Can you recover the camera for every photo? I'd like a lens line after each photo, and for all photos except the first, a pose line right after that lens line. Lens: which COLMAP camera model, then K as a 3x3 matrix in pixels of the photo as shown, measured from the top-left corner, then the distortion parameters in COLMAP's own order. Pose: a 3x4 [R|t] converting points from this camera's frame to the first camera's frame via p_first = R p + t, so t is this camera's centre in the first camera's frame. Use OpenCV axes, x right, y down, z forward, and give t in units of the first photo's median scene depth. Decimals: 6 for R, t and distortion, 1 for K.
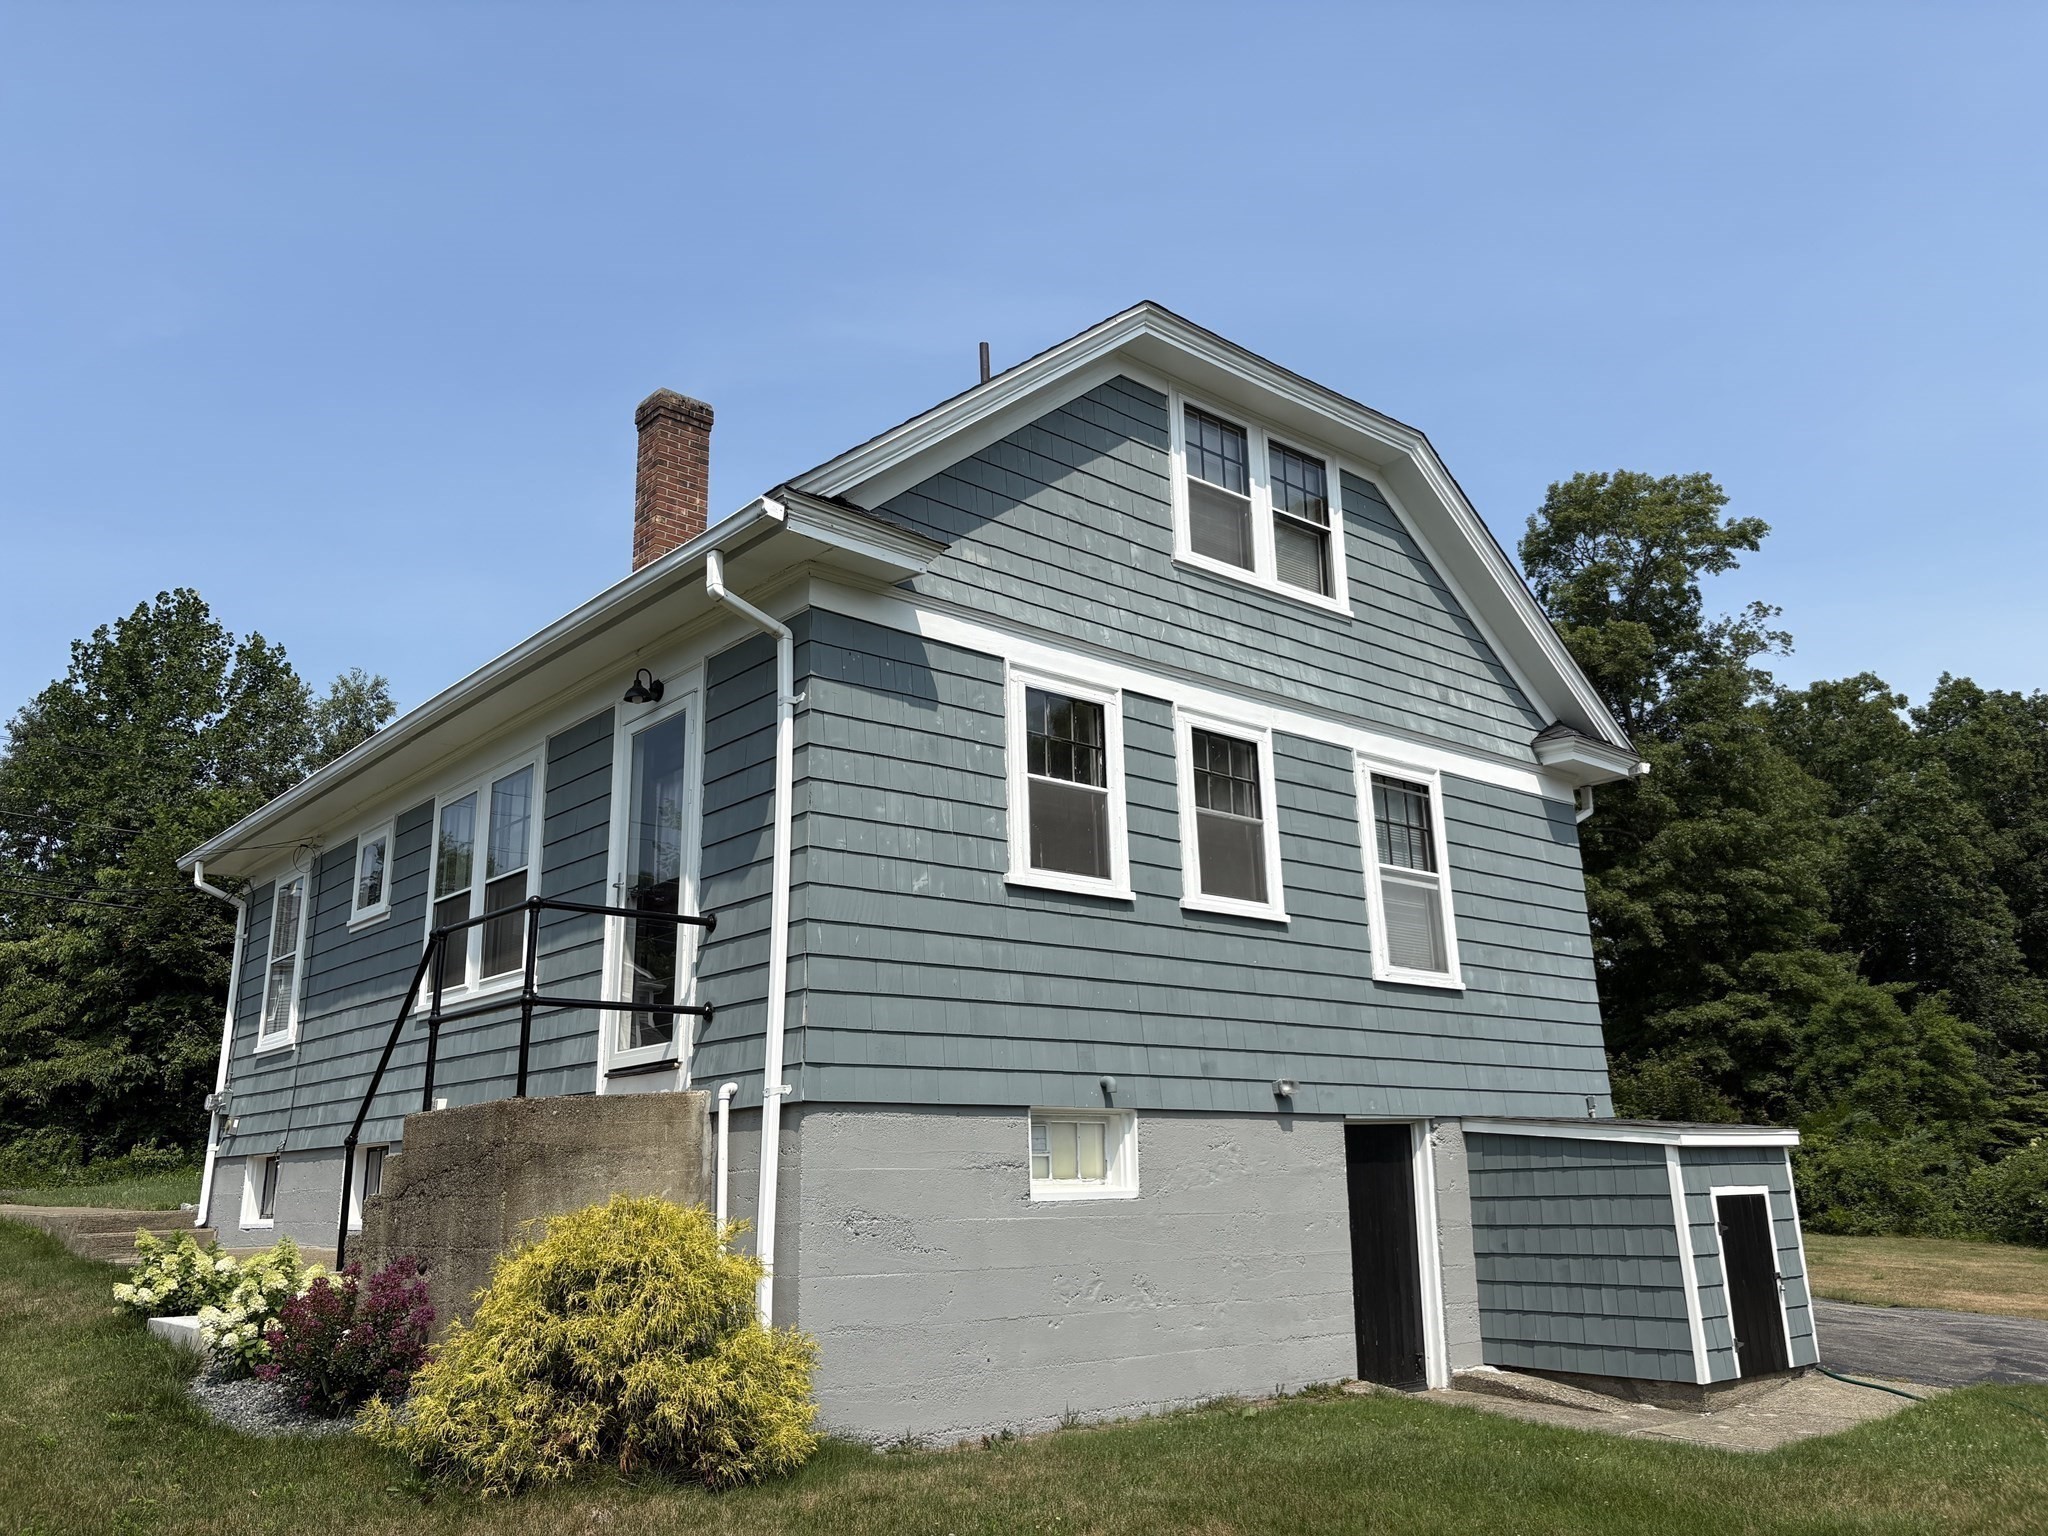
lens RADIAL K [[1603.5, 0, 1025.1], [0, 1603.5, 726.2], [0, 0, 1]] dist [0.061893, -0.103578]
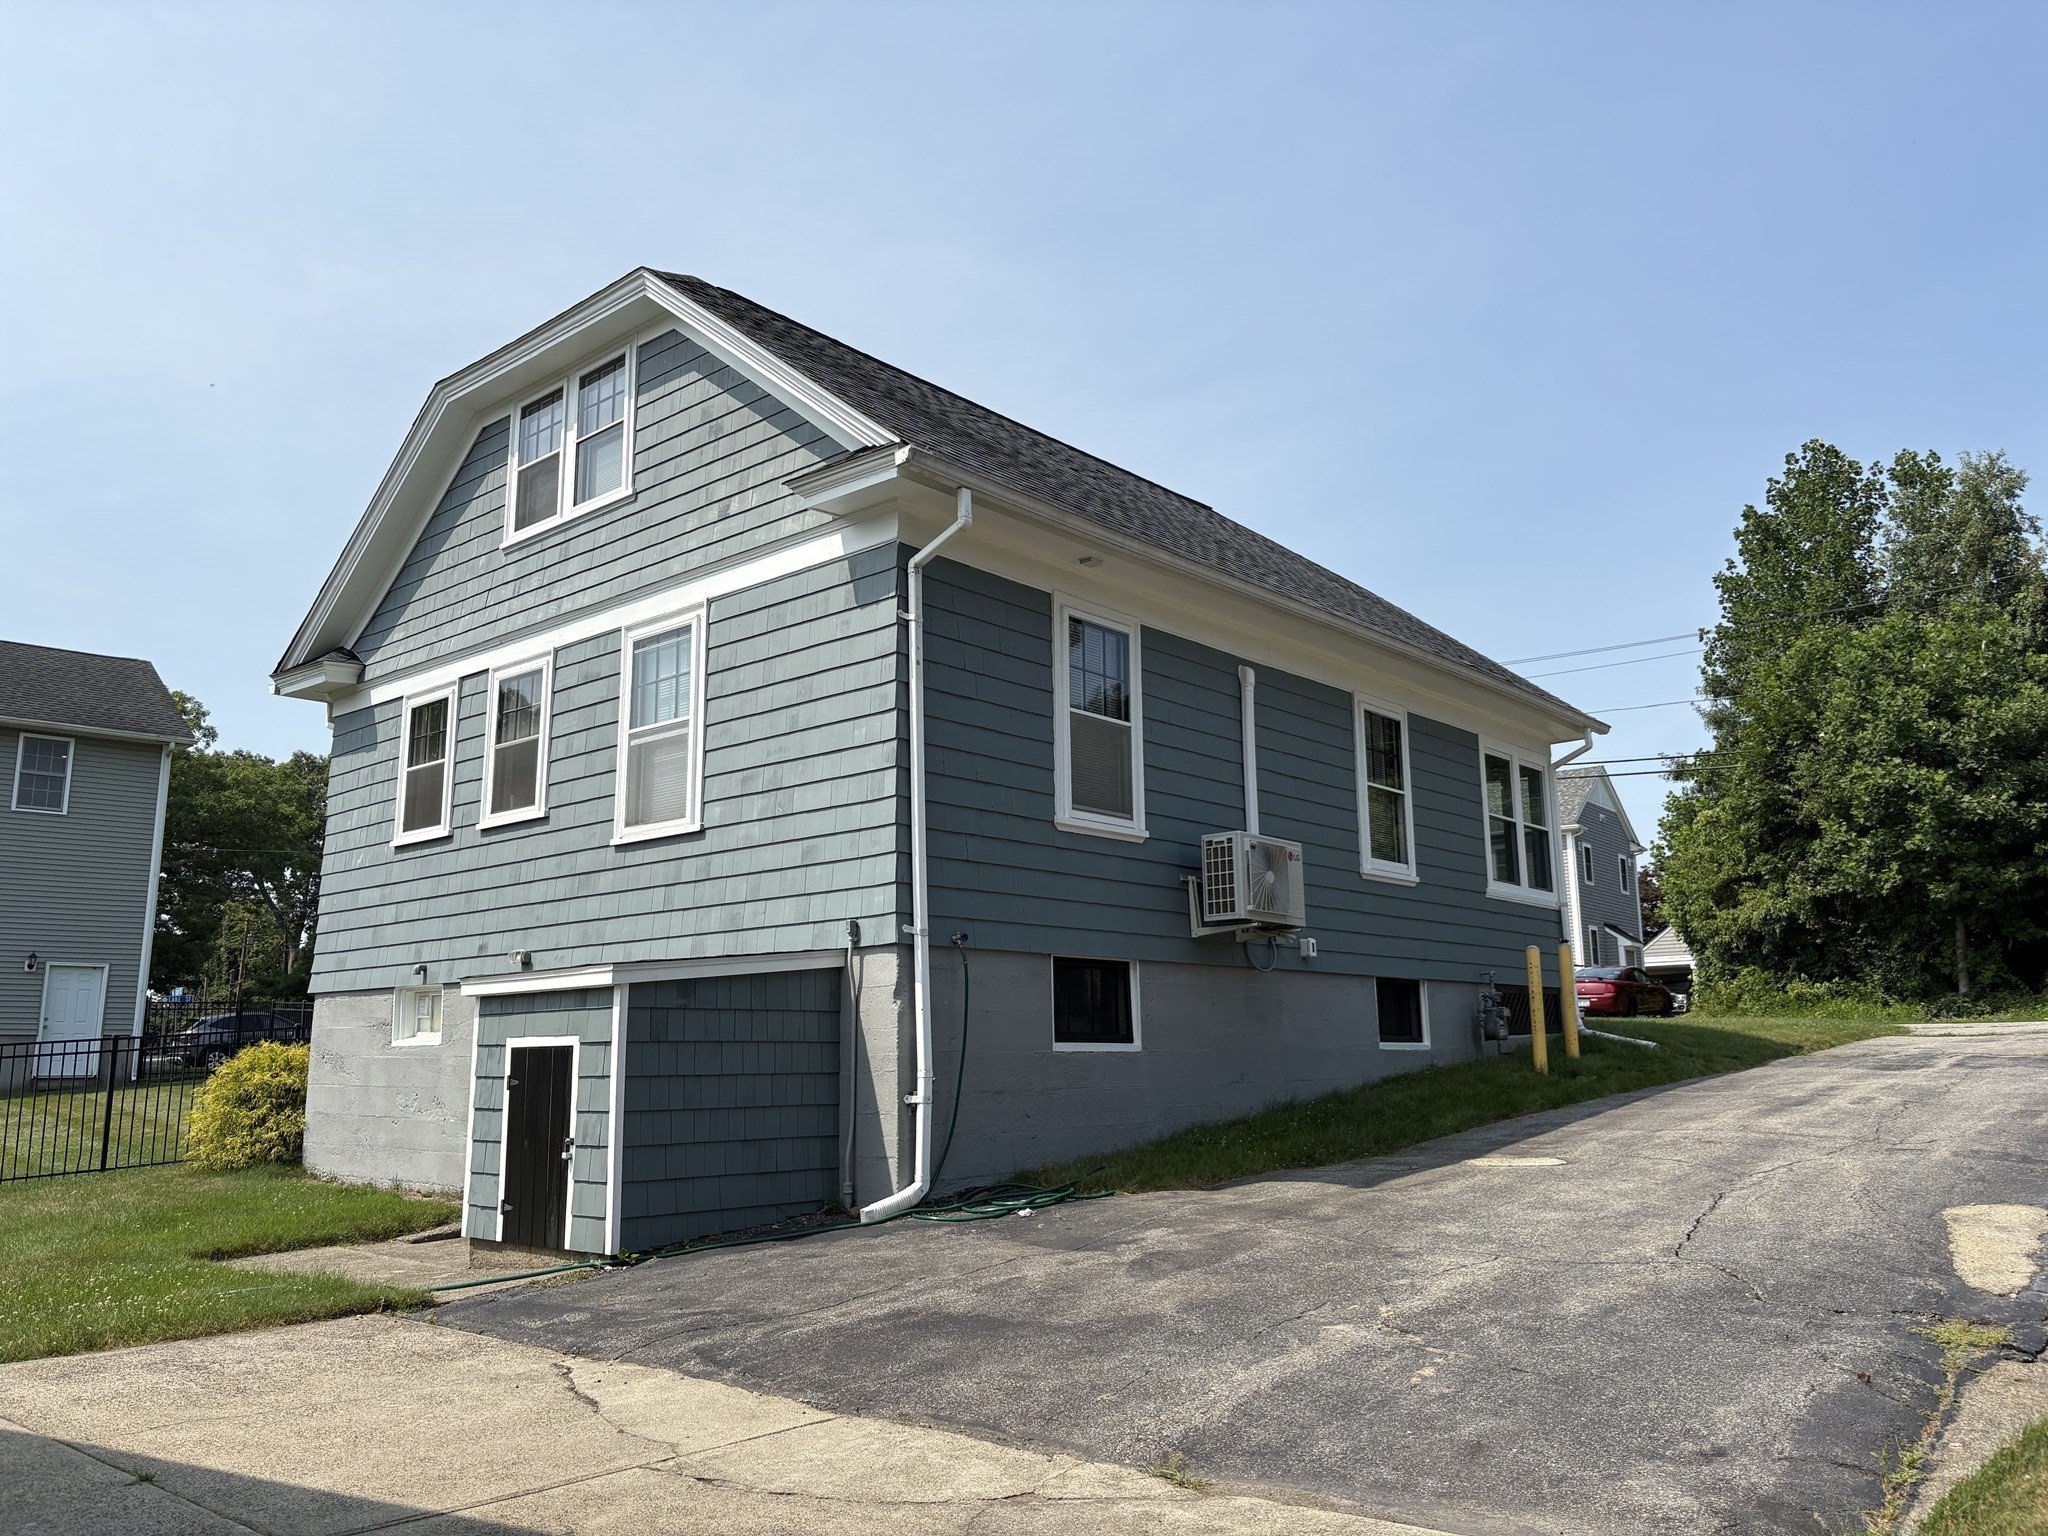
lens RADIAL K [[1518.1, 0, 1024.0], [0, 1518.1, 768.0], [0, 0, 1]] dist [-0.002887, 0.000678]
pose [[0.153108, -0.162591, -0.974742, 1.243888], [0.289928, 0.950356, -0.112983, 0.301274], [0.944722, -0.265306, 0.192646, 1.079375]]
